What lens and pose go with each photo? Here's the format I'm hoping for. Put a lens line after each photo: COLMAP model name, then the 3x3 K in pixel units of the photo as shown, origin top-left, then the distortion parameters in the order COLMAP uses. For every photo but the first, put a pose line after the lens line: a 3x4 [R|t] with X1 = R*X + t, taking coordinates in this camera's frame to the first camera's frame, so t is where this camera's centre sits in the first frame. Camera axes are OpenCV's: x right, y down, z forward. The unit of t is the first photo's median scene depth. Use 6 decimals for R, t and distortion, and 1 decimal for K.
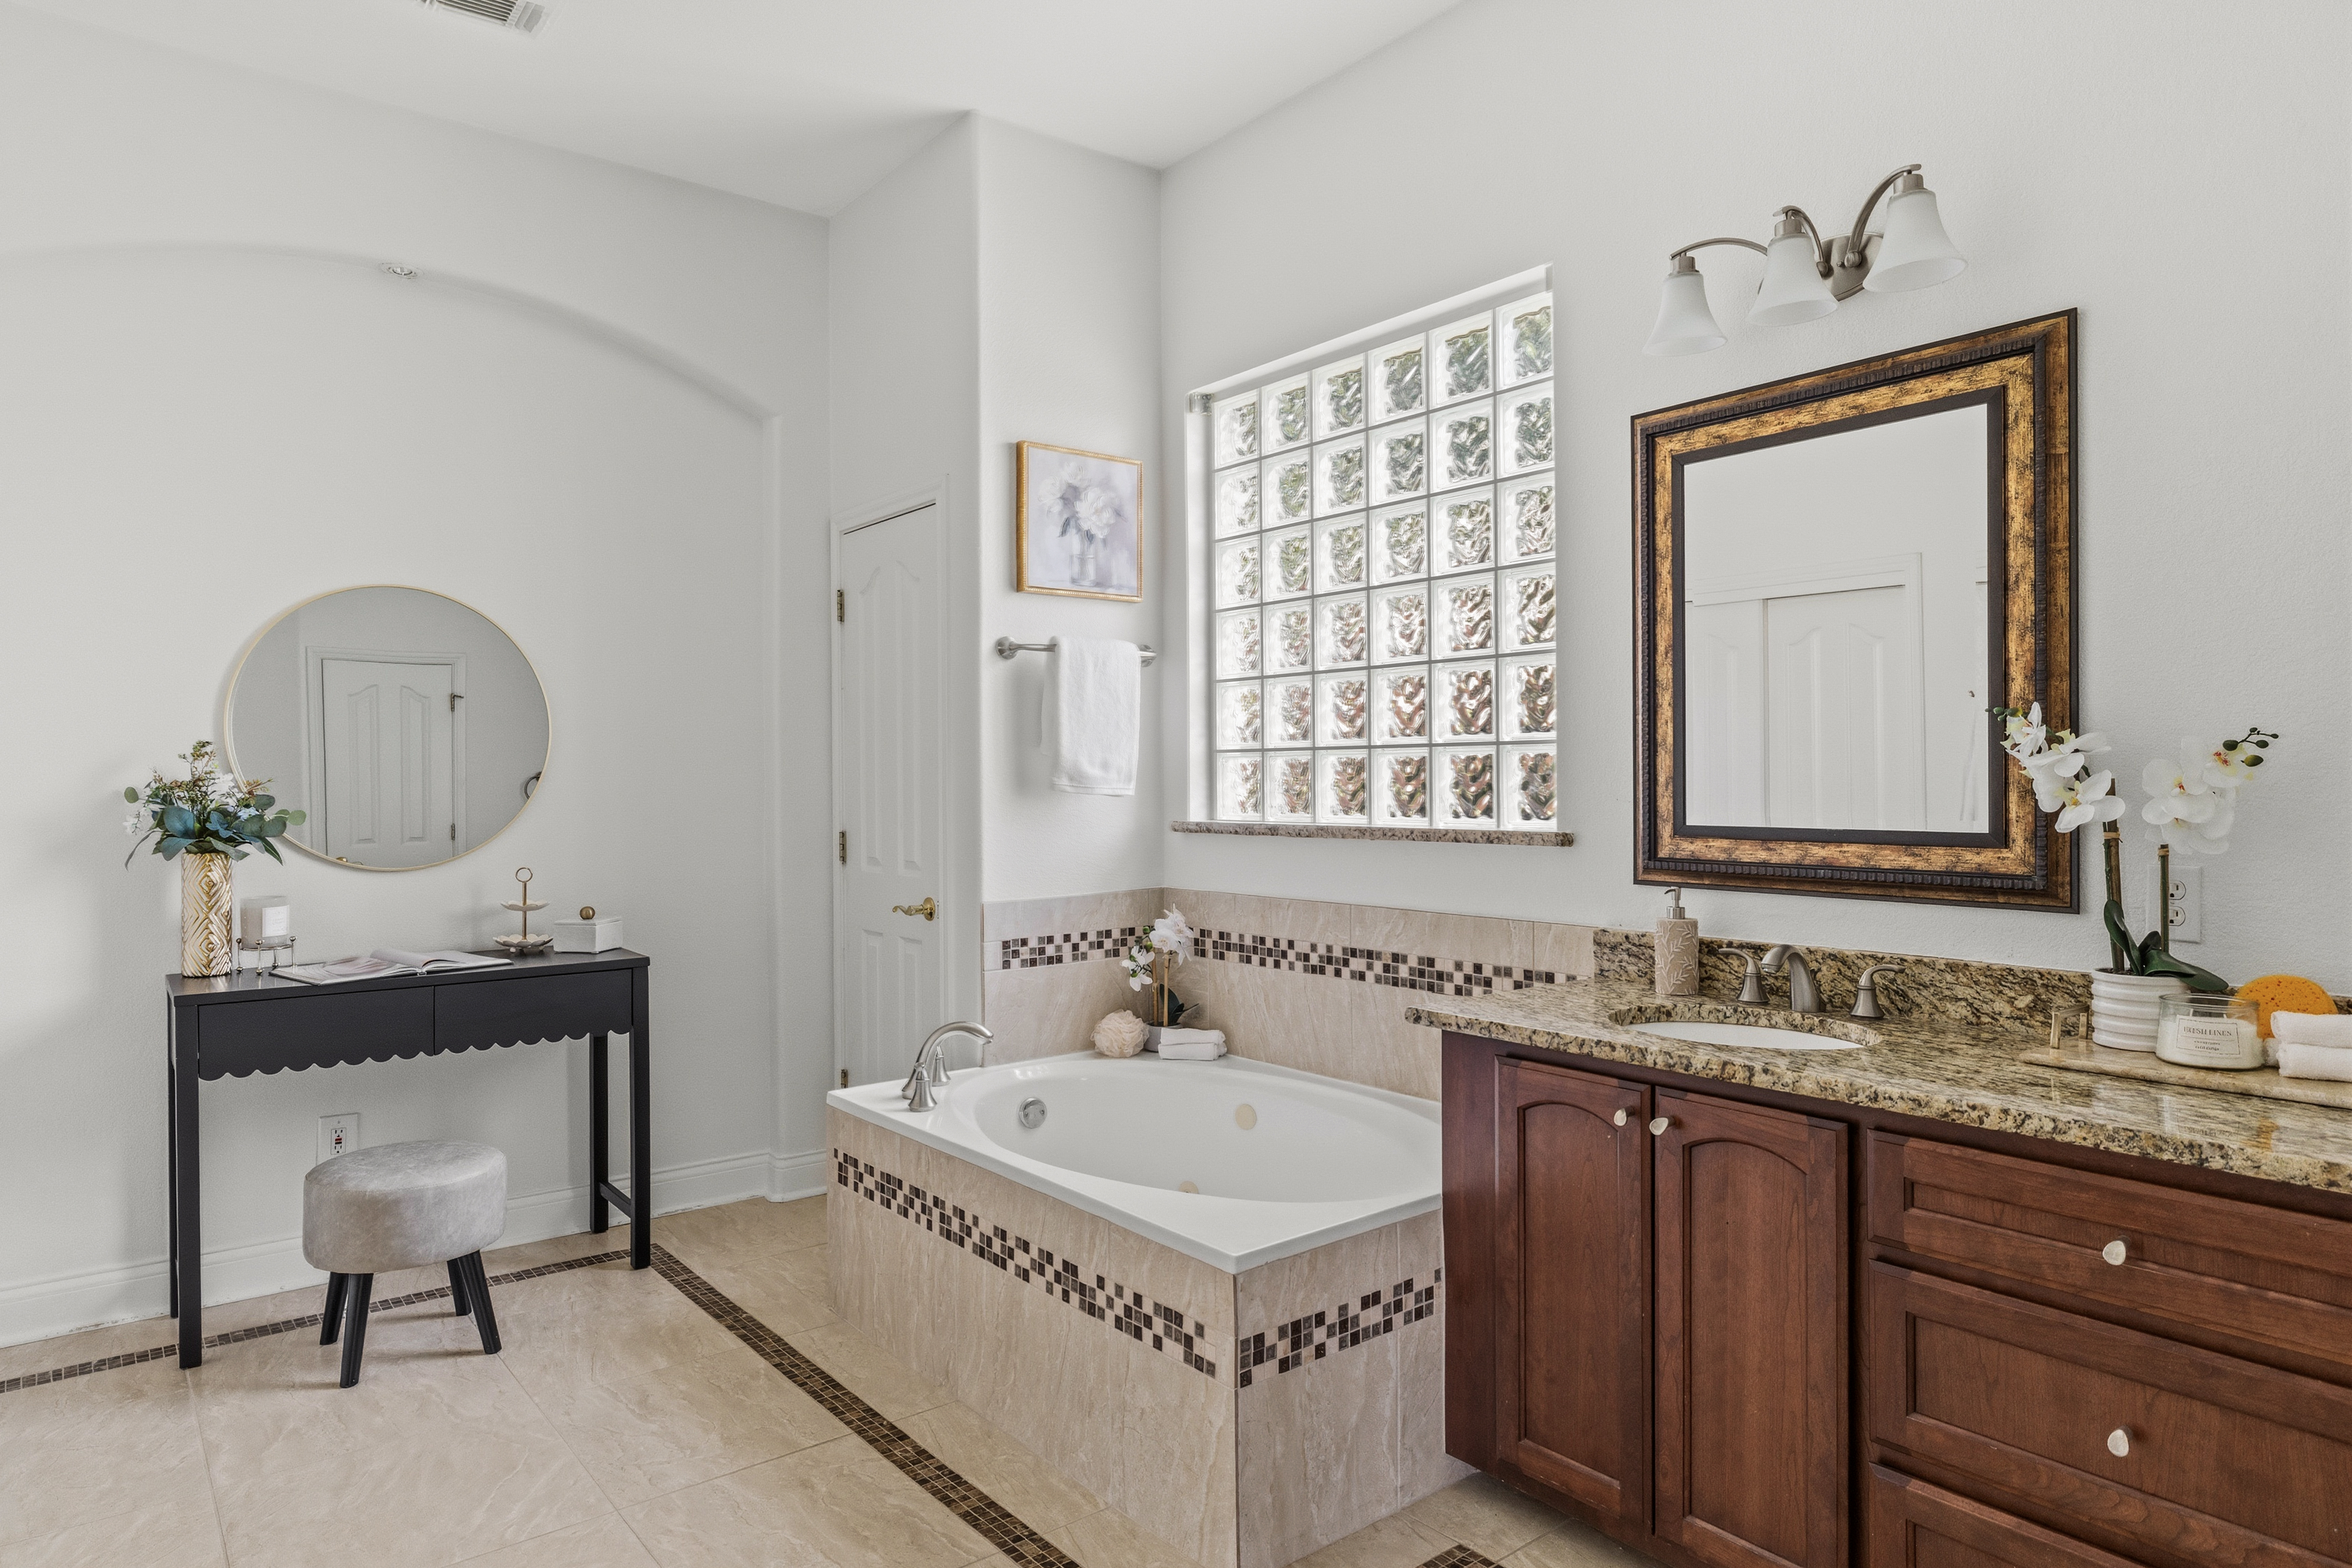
lens RADIAL K [[1392.2, 0, 1169.3], [0, 1392.2, 783.4], [0, 0, 1]] dist [0.001780, -0.001876]
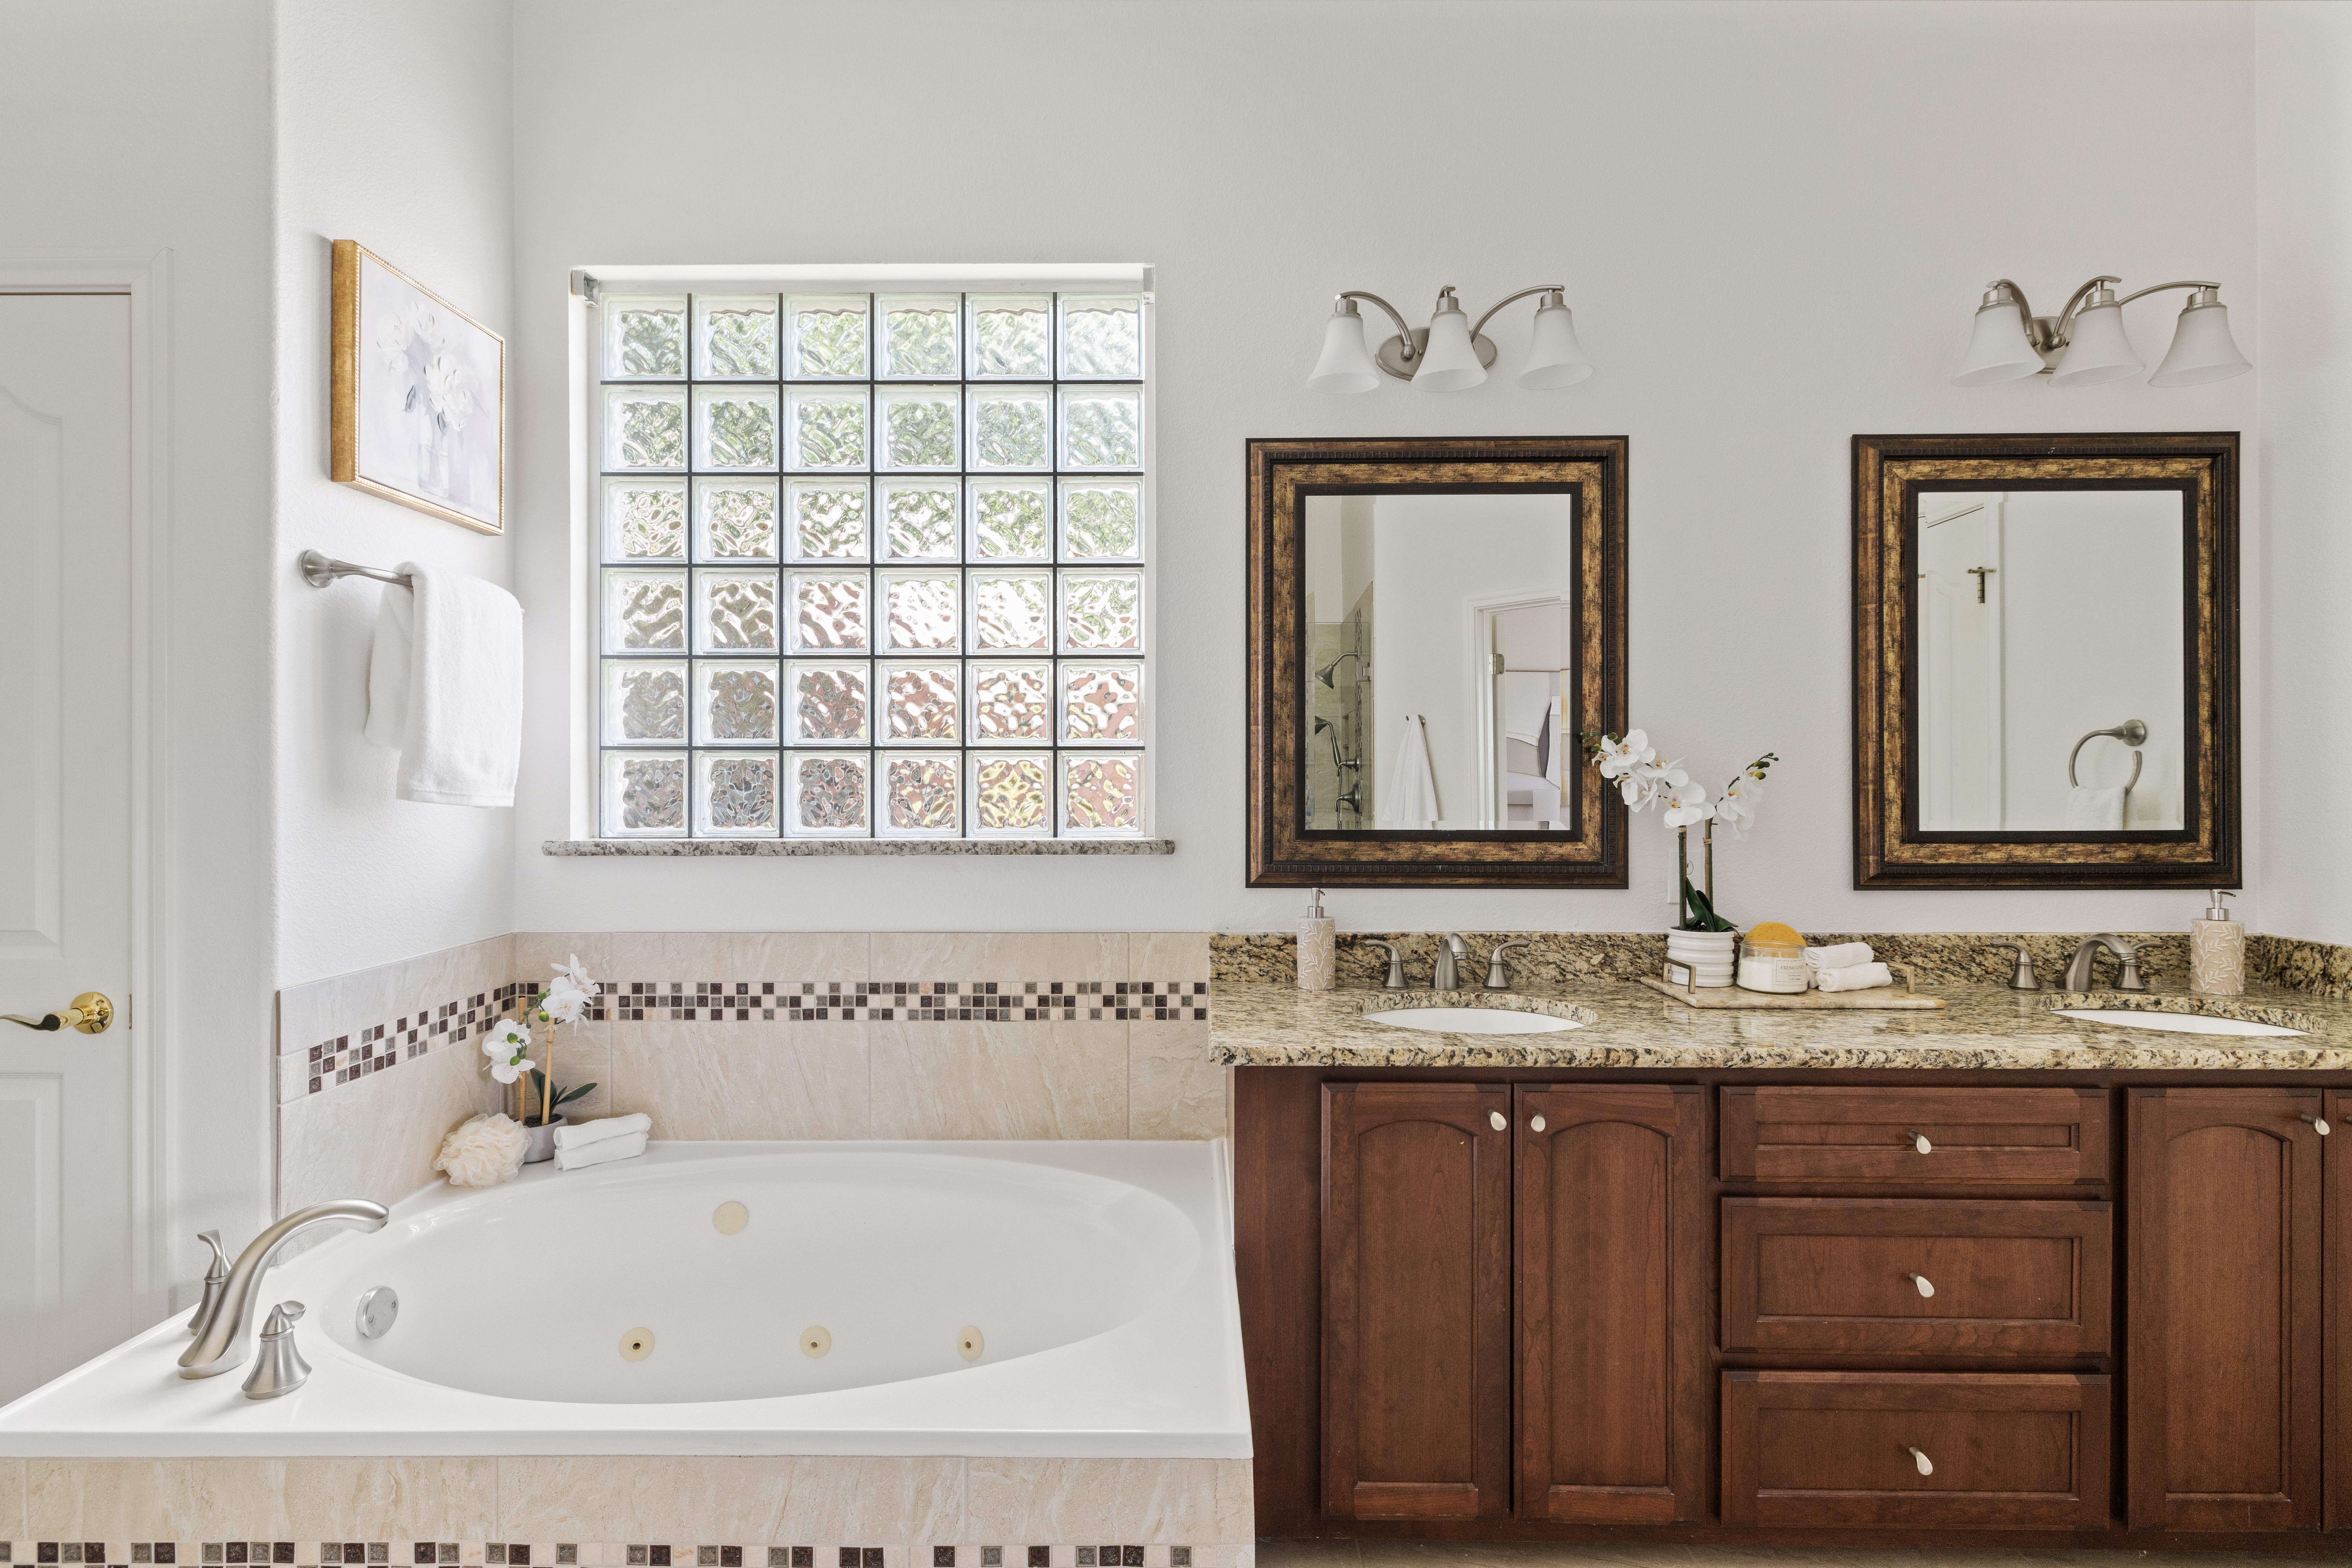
lens RADIAL K [[1103.7, 0, 1178.6], [0, 1103.7, 785.1], [0, 0, 1]] dist [0.000530, 0.000325]
pose [[0.620853, 0.006119, 0.783903, -0.402693], [-0.001625, 0.999977, -0.006519, 0.001465], [-0.783925, 0.002773, 0.620849, 0.615175]]
